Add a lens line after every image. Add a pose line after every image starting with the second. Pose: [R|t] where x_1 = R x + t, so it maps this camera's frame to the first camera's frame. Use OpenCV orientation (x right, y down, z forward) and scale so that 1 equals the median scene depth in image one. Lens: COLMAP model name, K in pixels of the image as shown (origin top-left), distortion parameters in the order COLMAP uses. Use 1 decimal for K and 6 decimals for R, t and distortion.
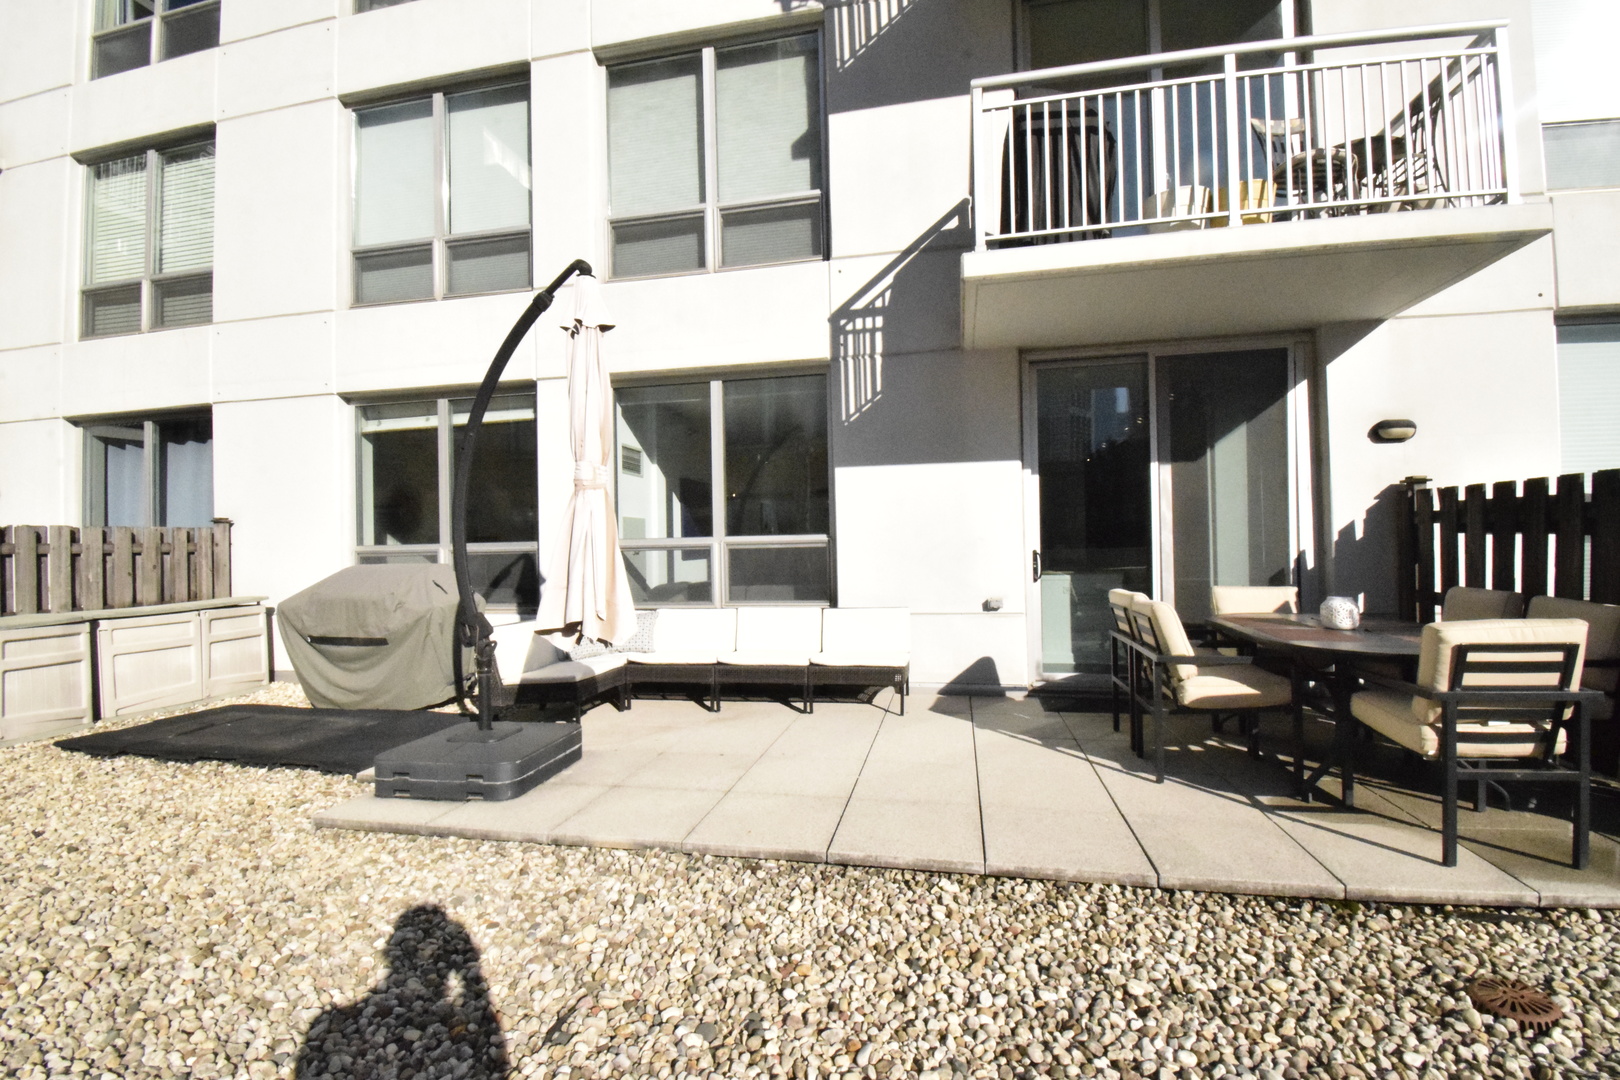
lens RADIAL K [[714.0, 0, 813.6], [0, 714.0, 541.3], [0, 0, 1]] dist [0.017602, -0.024545]
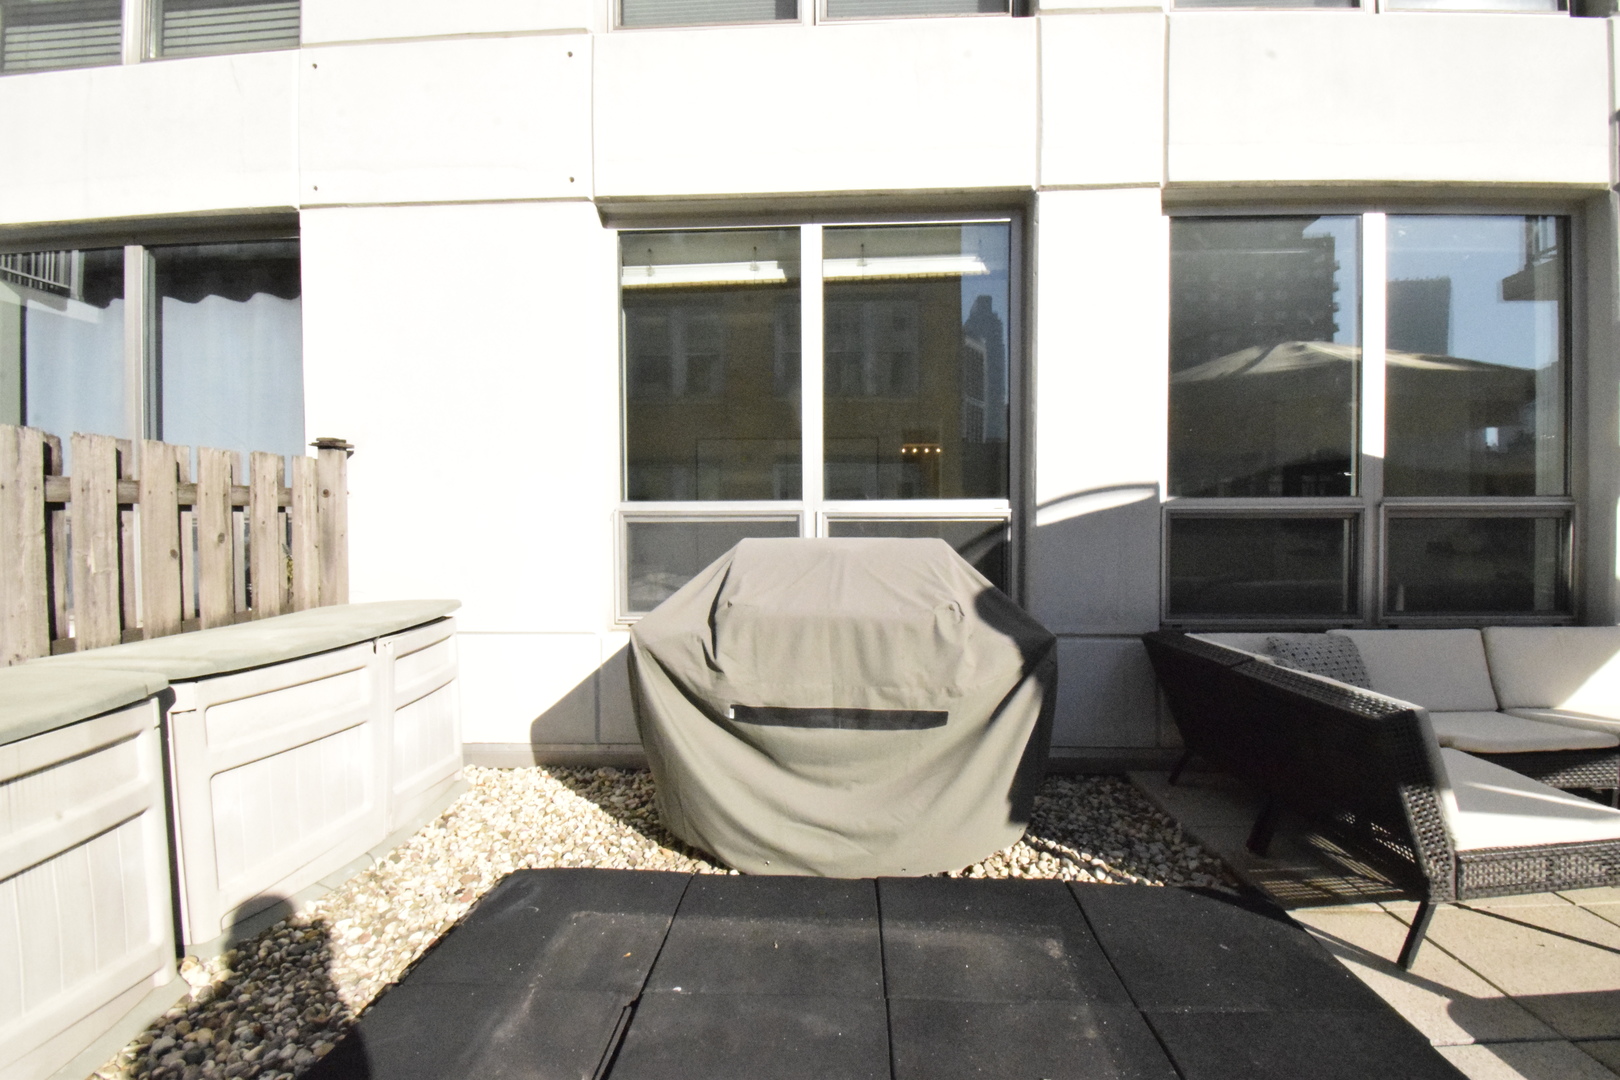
lens RADIAL K [[714.0, 0, 813.6], [0, 714.0, 541.3], [0, 0, 1]] dist [0.017602, -0.024545]
pose [[0.987919, 0.013476, 0.154384, -0.782799], [-0.018144, 0.999419, 0.028865, 0.023674], [-0.153905, -0.031317, 0.987589, 0.624297]]
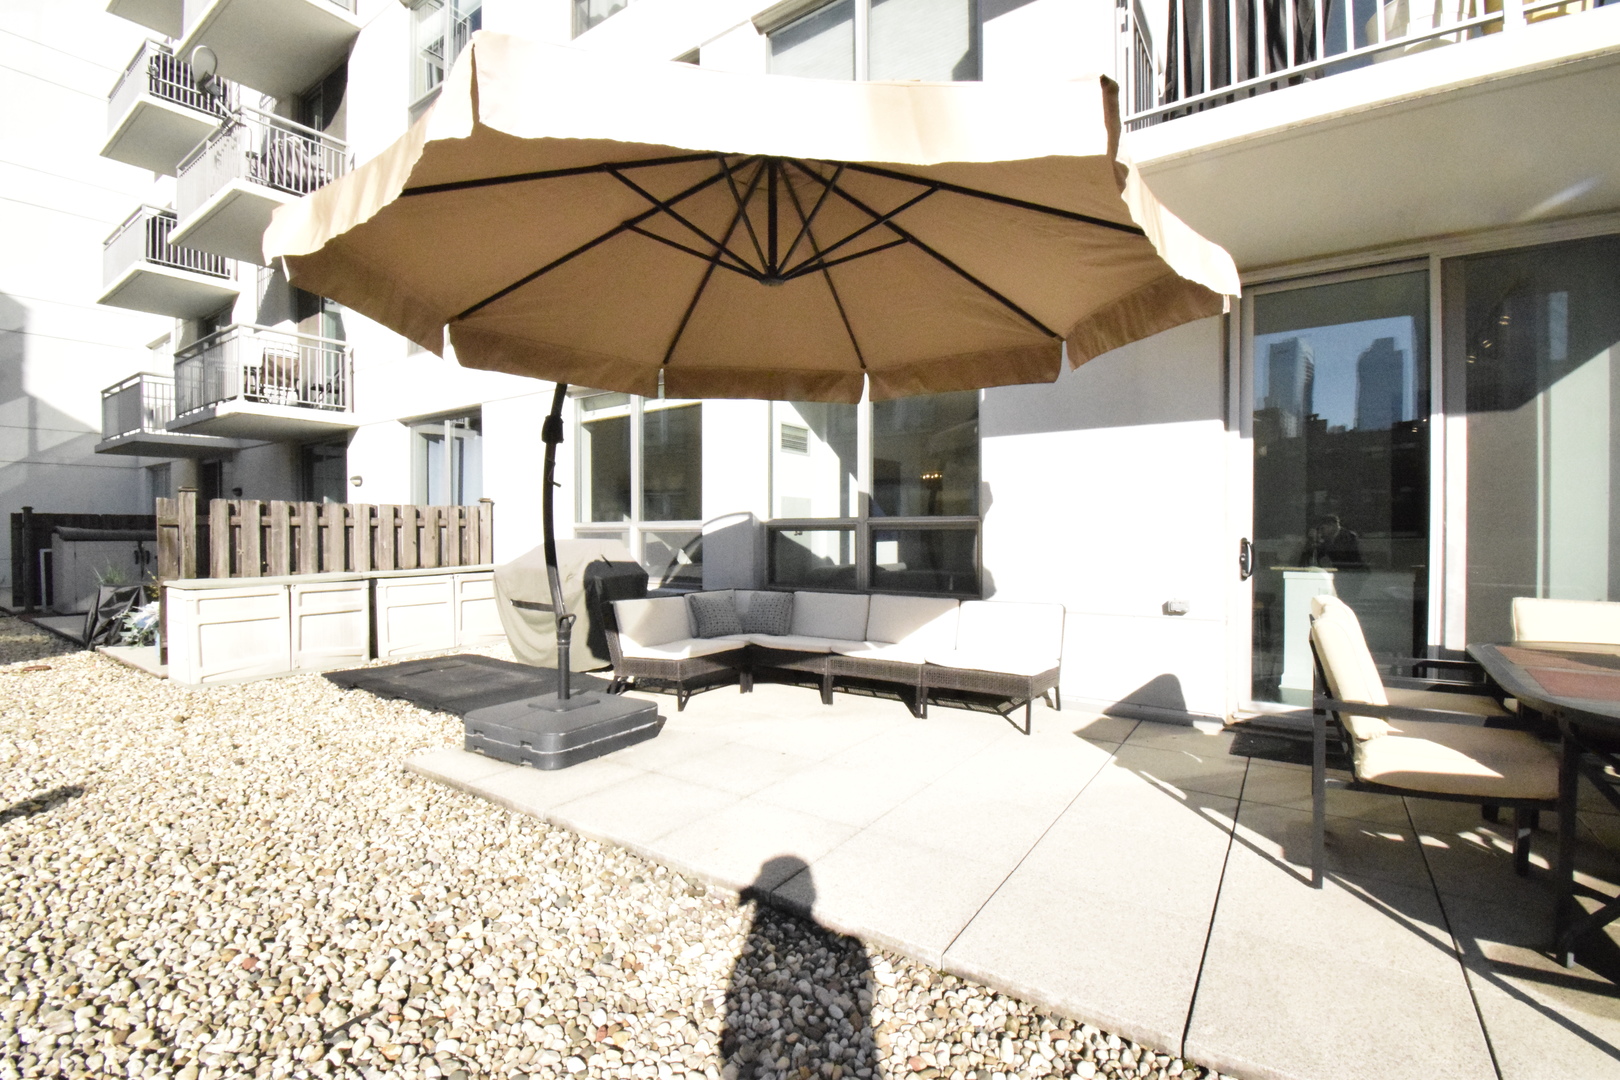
lens RADIAL K [[714.0, 0, 813.6], [0, 714.0, 541.3], [0, 0, 1]] dist [0.017602, -0.024545]
pose [[0.919563, 0.022065, -0.392322, 0.208700], [-0.013407, 0.999603, 0.024795, 0.003160], [0.392713, -0.017540, 0.919494, 0.144818]]
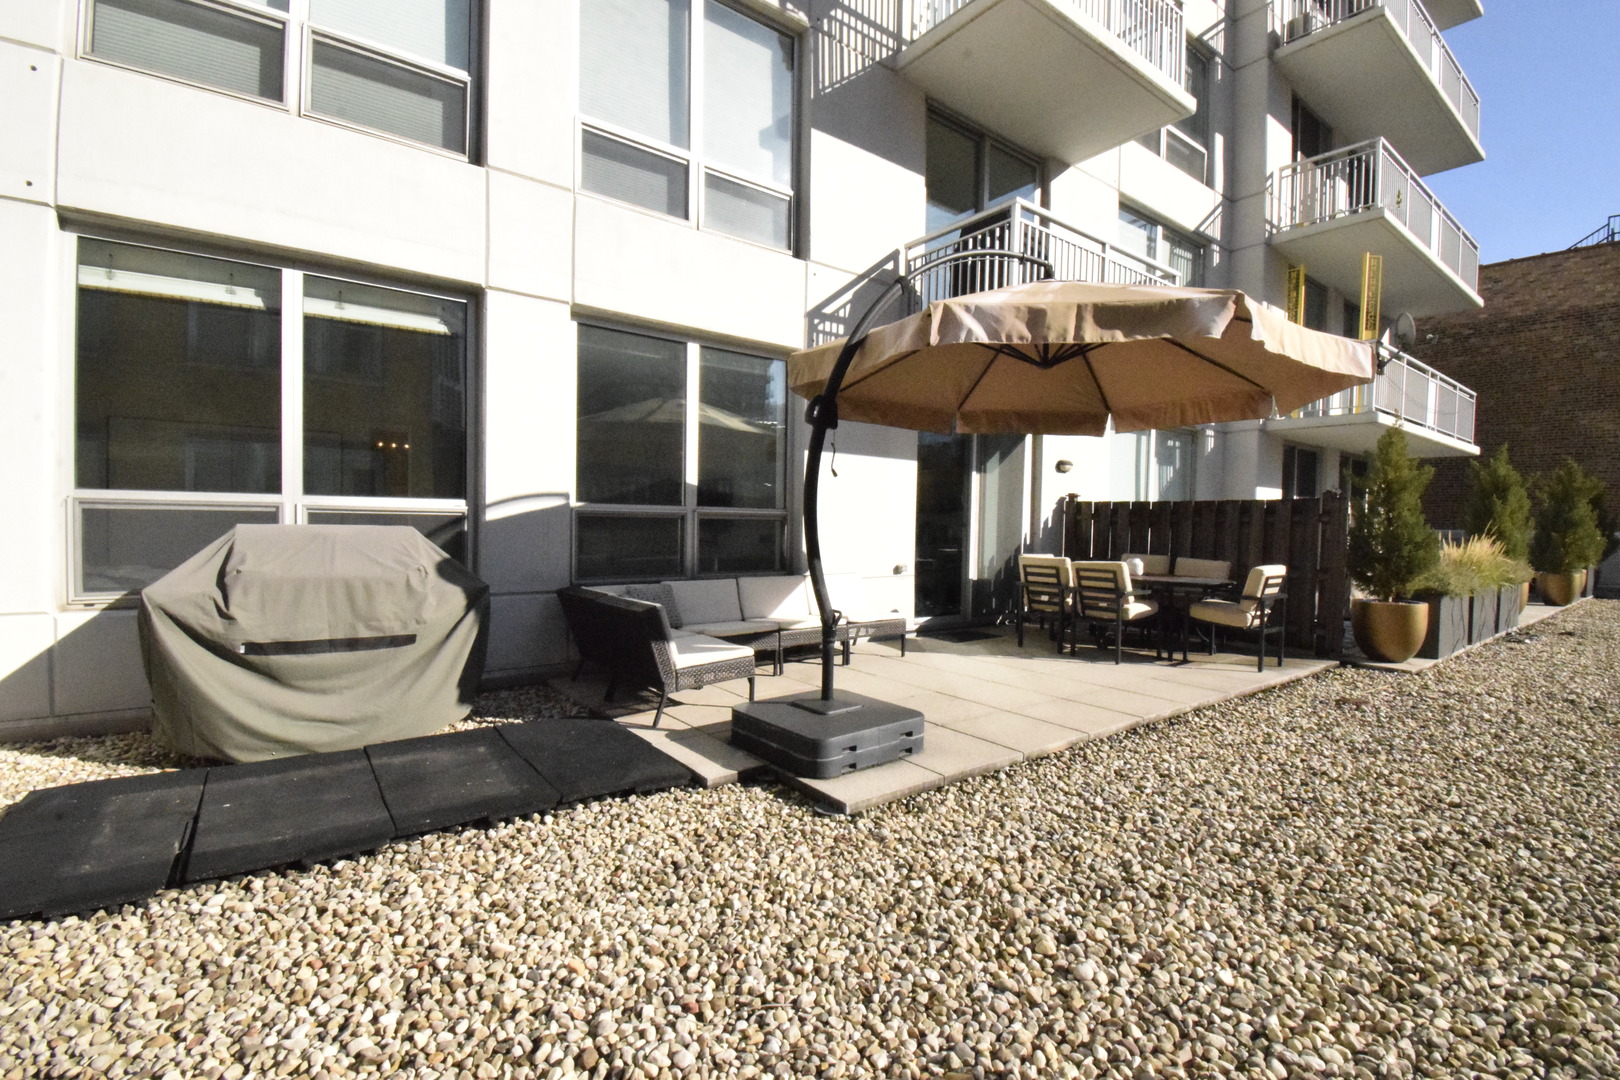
lens RADIAL K [[714.0, 0, 813.6], [0, 714.0, 541.3], [0, 0, 1]] dist [0.017602, -0.024545]
pose [[0.662119, 0.012724, 0.749290, -0.903975], [-0.036280, 0.999228, 0.015091, 0.024107], [-0.748520, -0.037176, 0.662070, 0.281968]]
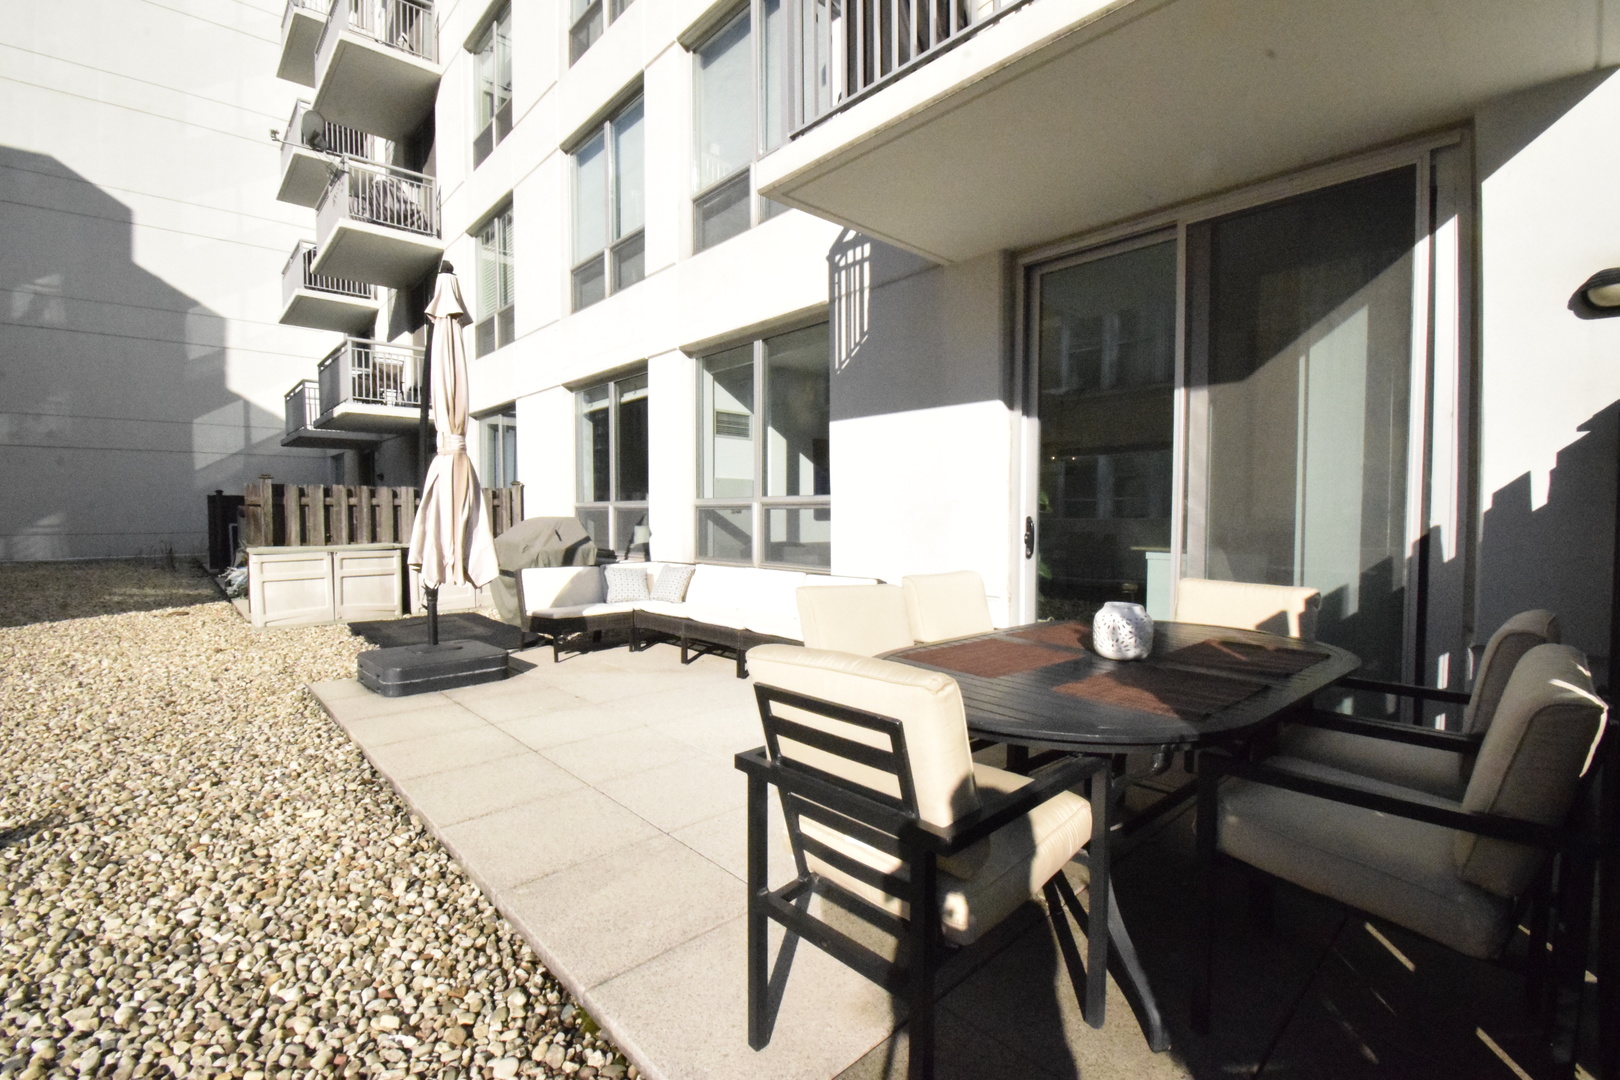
lens RADIAL K [[714.0, 0, 813.6], [0, 714.0, 541.3], [0, 0, 1]] dist [0.017602, -0.024545]
pose [[0.810473, 0.042698, -0.584218, 0.631583], [-0.011464, 0.998305, 0.057058, -0.002829], [0.585664, -0.039546, 0.809589, 0.273615]]
